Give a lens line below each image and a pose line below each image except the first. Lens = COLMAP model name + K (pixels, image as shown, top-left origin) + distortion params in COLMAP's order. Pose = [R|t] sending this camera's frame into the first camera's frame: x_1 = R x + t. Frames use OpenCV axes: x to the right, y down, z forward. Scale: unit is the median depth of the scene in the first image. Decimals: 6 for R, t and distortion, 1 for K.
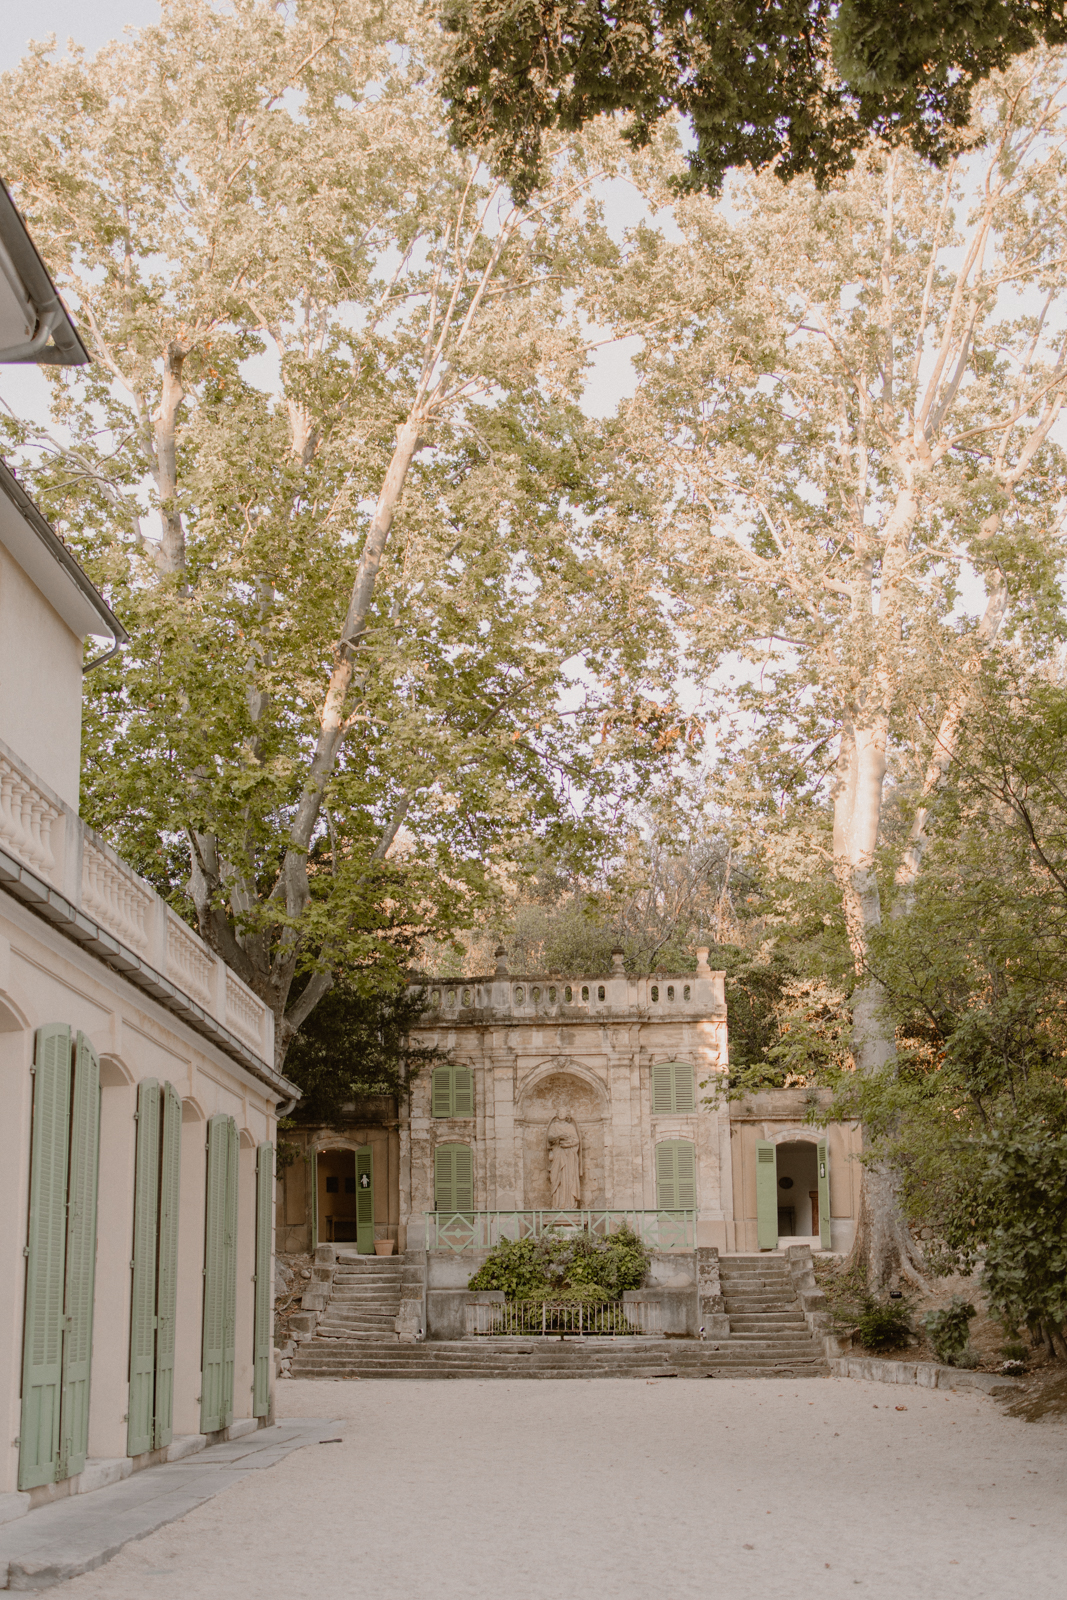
lens RADIAL K [[2012.8, 0, 533.5], [0, 2012.8, 800.0], [0, 0, 1]] dist [0.009356, 0.001101]
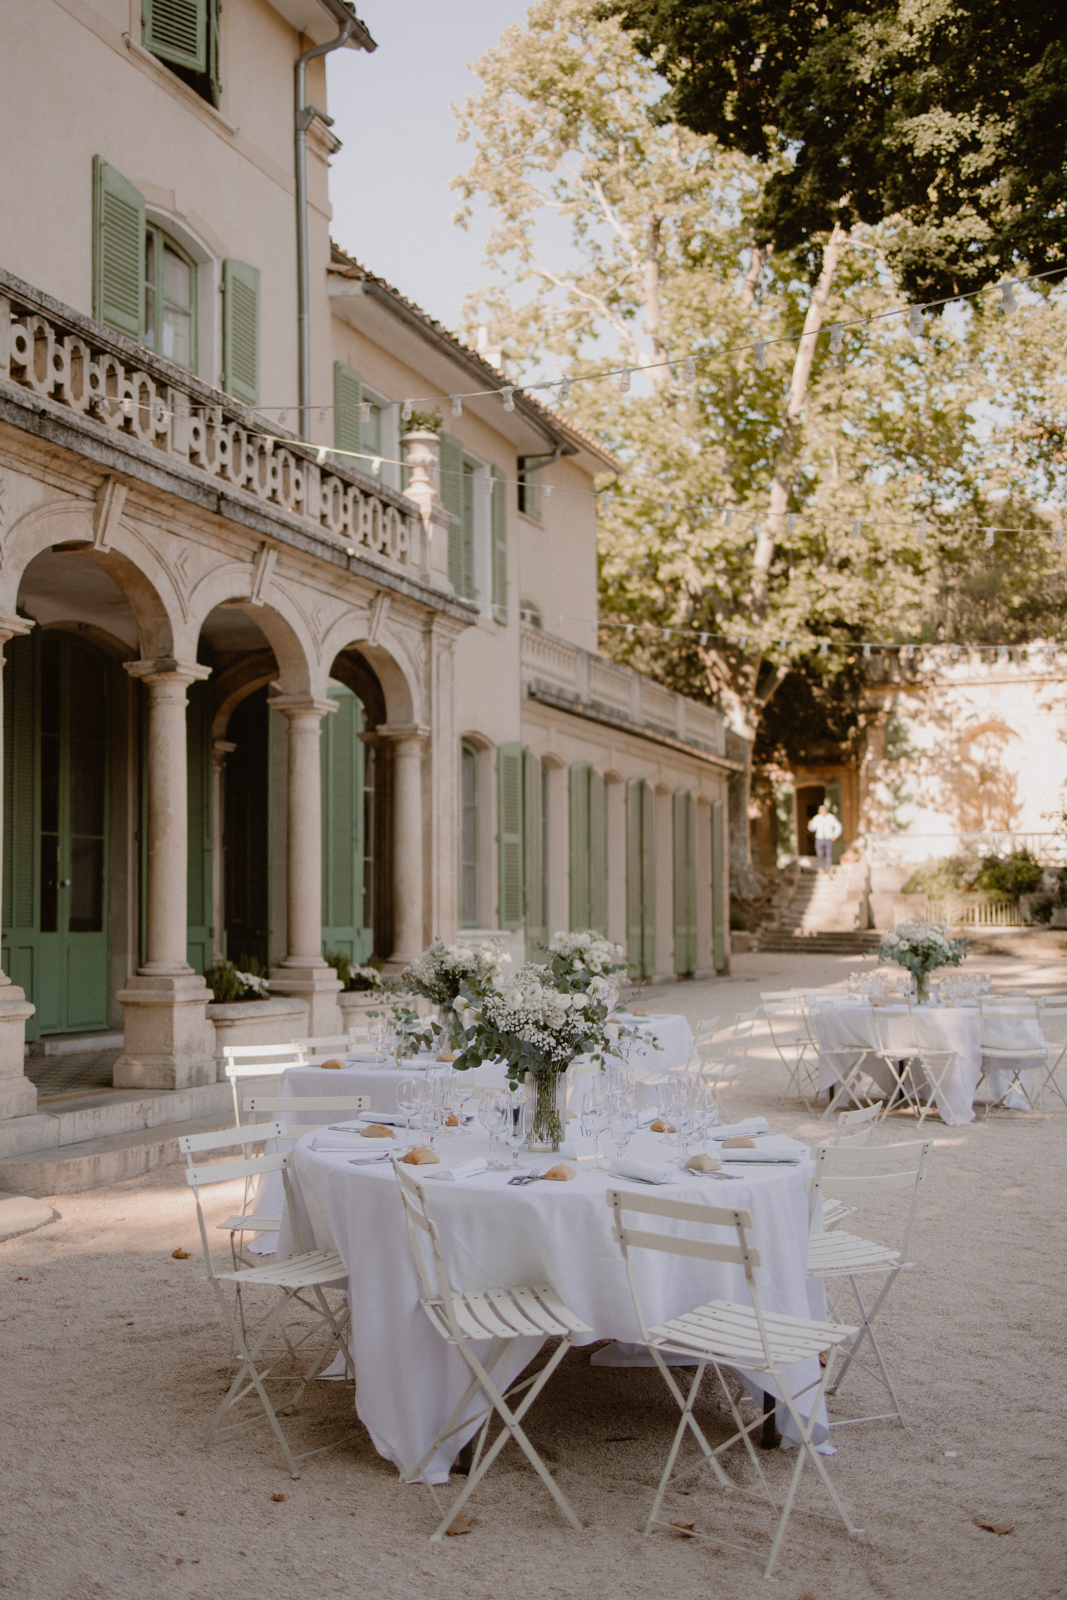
lens RADIAL K [[2012.8, 0, 533.5], [0, 2012.8, 800.0], [0, 0, 1]] dist [0.009356, 0.001101]
pose [[0.965526, -0.008009, -0.260182, 0.089116], [0.057881, 0.981109, 0.184595, -0.084069], [0.253788, -0.193291, 0.947750, -0.339687]]
